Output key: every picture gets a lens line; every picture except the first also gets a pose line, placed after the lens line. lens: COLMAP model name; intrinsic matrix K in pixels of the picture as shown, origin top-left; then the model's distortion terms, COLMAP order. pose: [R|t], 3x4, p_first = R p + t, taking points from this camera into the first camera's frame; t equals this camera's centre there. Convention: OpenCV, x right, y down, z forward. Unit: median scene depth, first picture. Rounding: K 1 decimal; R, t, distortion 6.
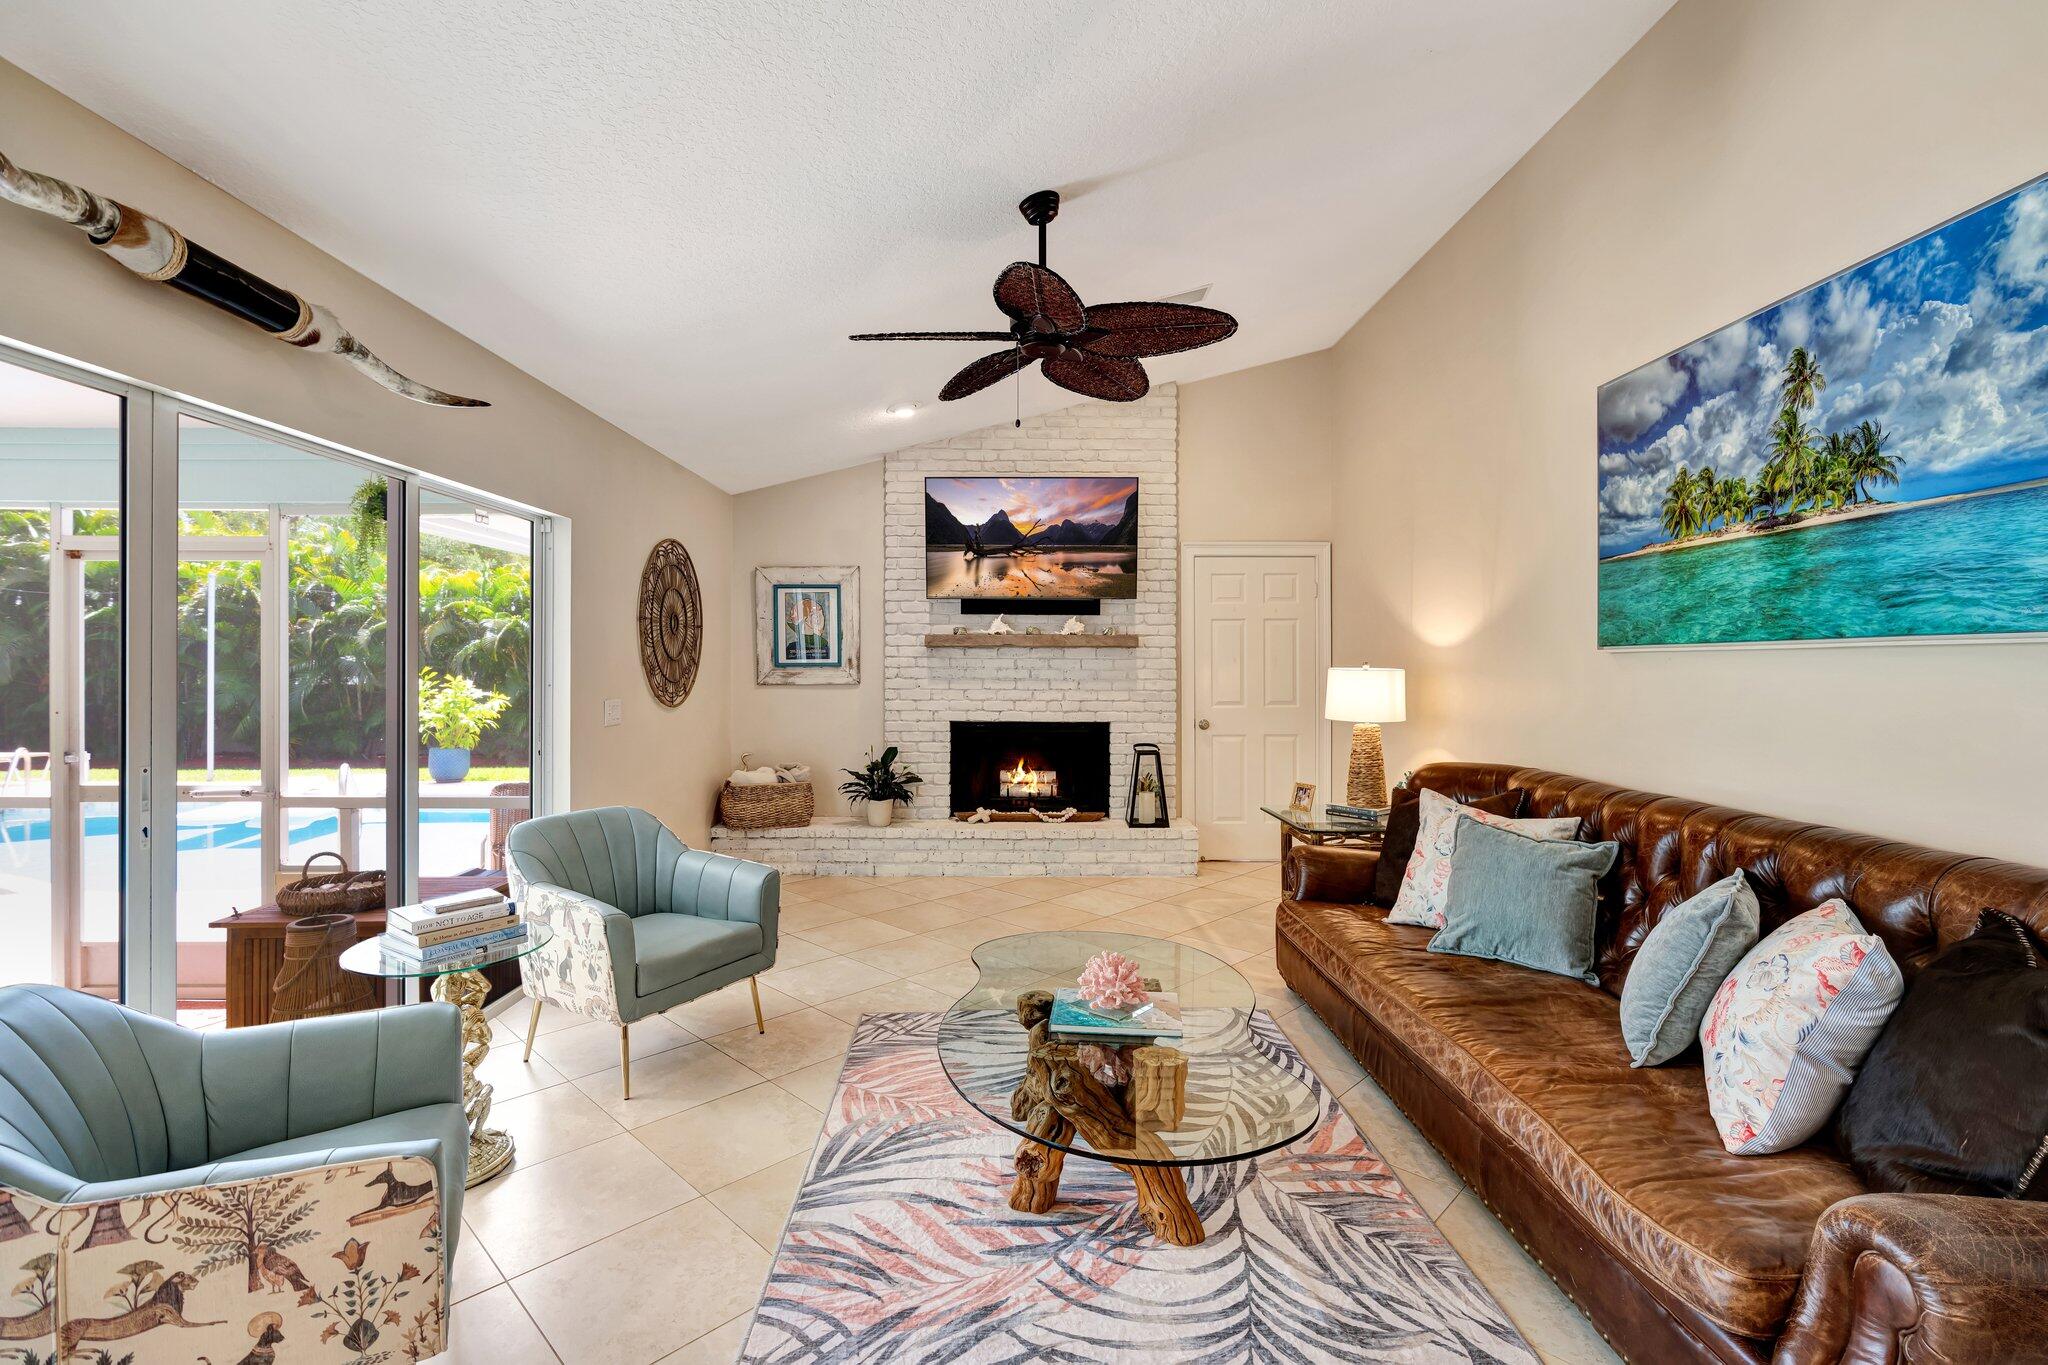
lens RADIAL K [[930.5, 0, 1031.2], [0, 930.5, 667.0], [0, 0, 1]] dist [-0.021272, 0.008325]
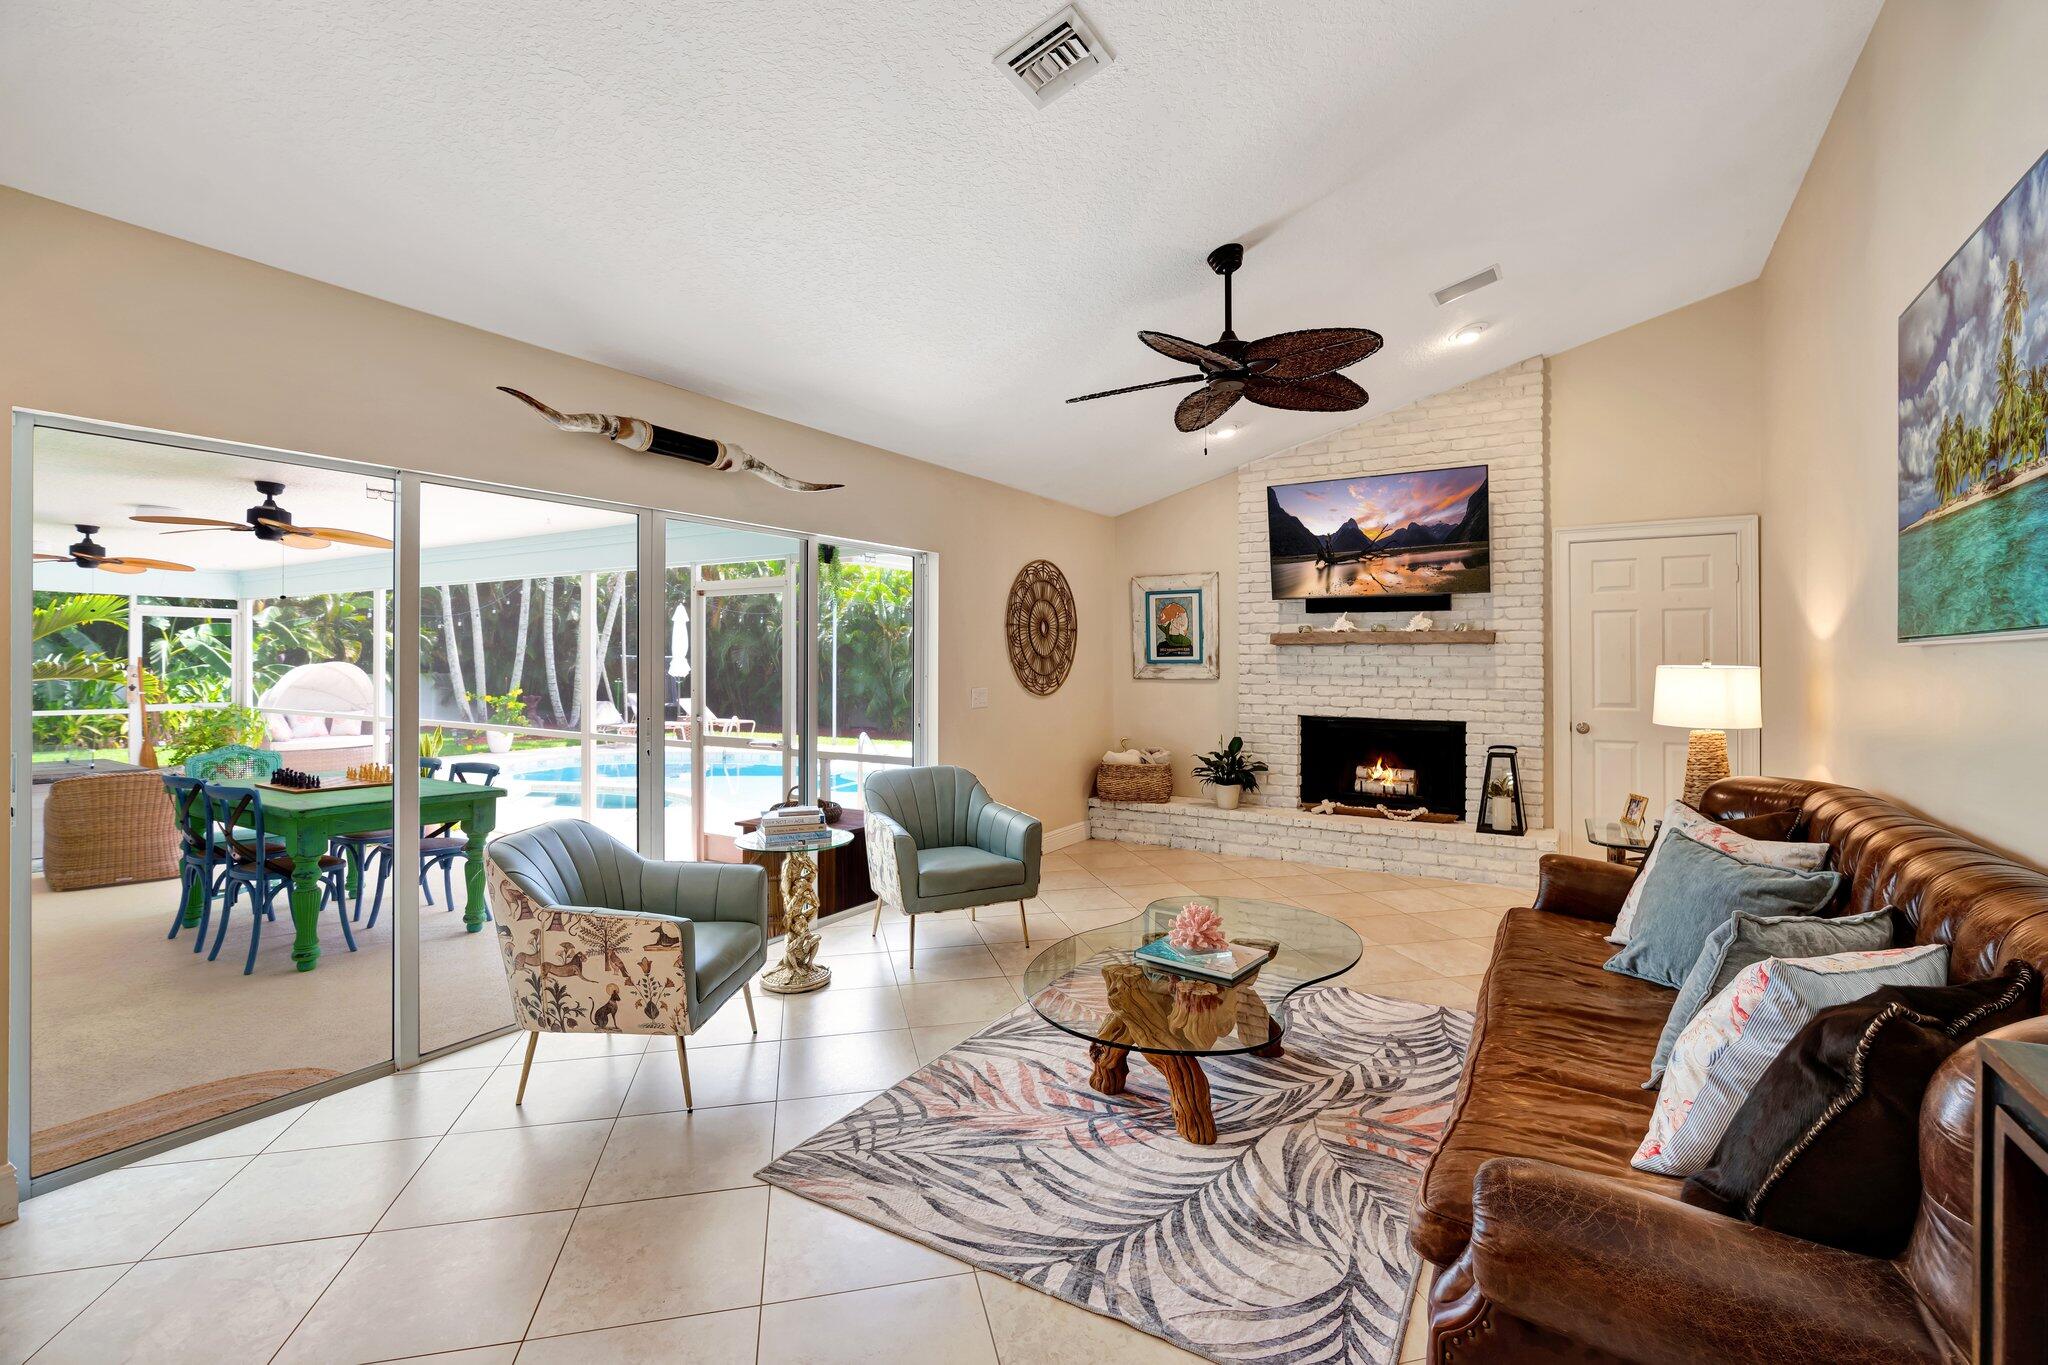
lens RADIAL K [[930.5, 0, 1031.2], [0, 930.5, 667.0], [0, 0, 1]] dist [-0.021272, 0.008325]
pose [[0.843919, 0.003809, -0.536458, 0.287852], [-0.002313, 0.999991, 0.003462, 0.000893], [0.536466, -0.001681, 0.843920, -0.060007]]
